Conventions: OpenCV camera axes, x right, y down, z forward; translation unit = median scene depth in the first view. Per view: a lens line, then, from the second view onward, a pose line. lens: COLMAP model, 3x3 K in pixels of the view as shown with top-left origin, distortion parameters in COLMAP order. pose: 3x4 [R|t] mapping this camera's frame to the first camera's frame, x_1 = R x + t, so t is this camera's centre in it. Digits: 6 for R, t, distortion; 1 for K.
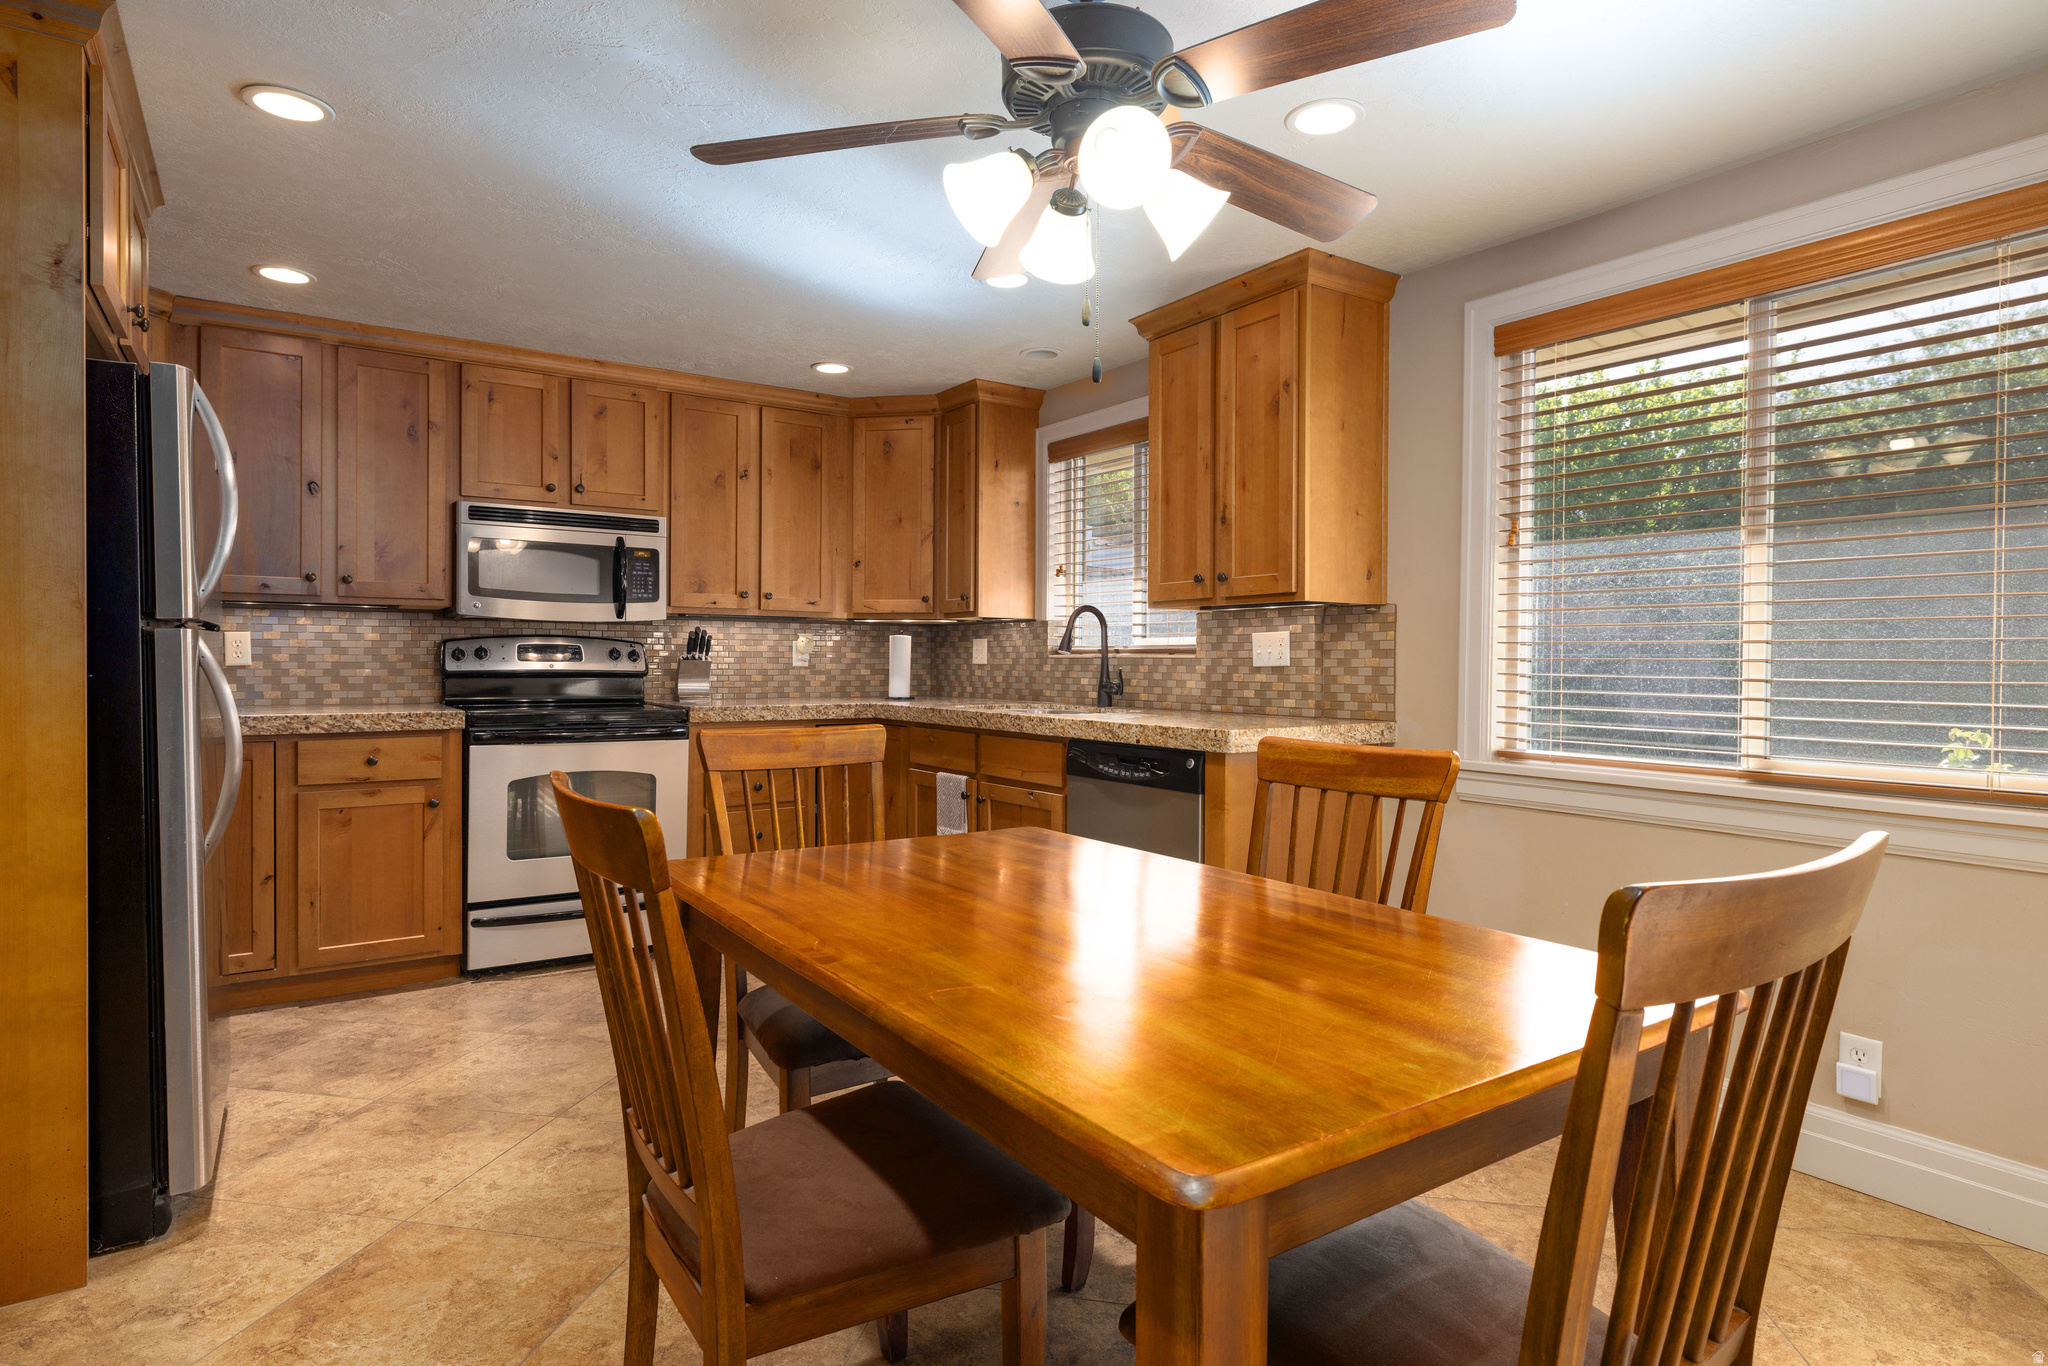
lens RADIAL K [[1096.2, 0, 1019.9], [0, 1096.2, 681.3], [0, 0, 1]] dist [0.002076, -0.000521]
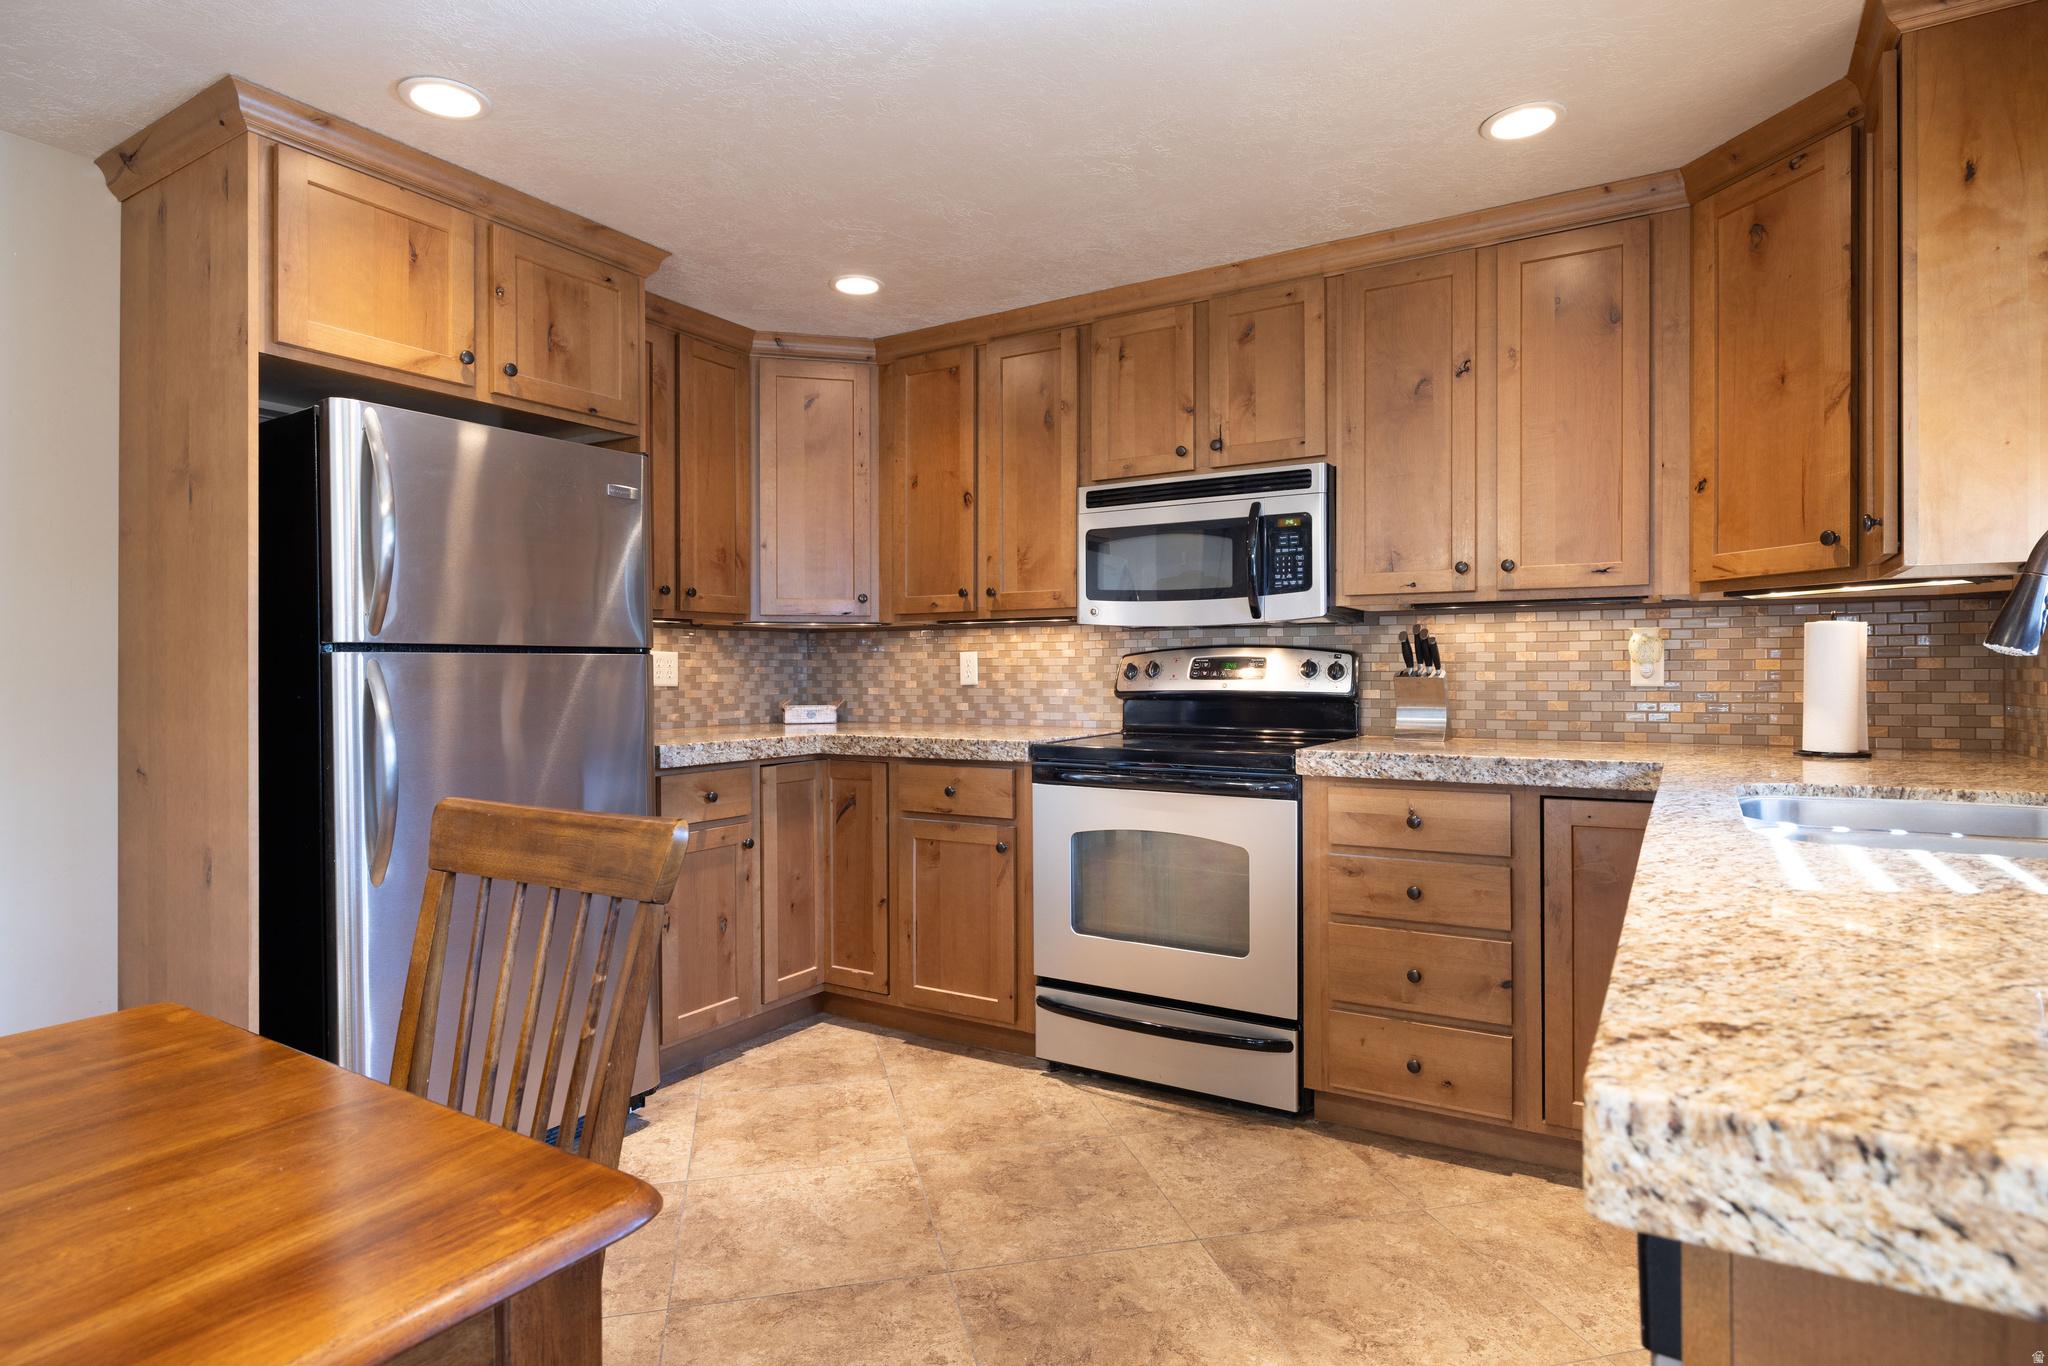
lens RADIAL K [[1096.2, 0, 1020.4], [0, 1096.2, 677.0], [0, 0, 1]] dist [0.002076, -0.000521]
pose [[0.404107, -0.003905, -0.914703, 0.229276], [-0.010417, 0.999906, -0.008871, -0.012728], [0.914652, 0.013113, 0.404029, 0.613230]]
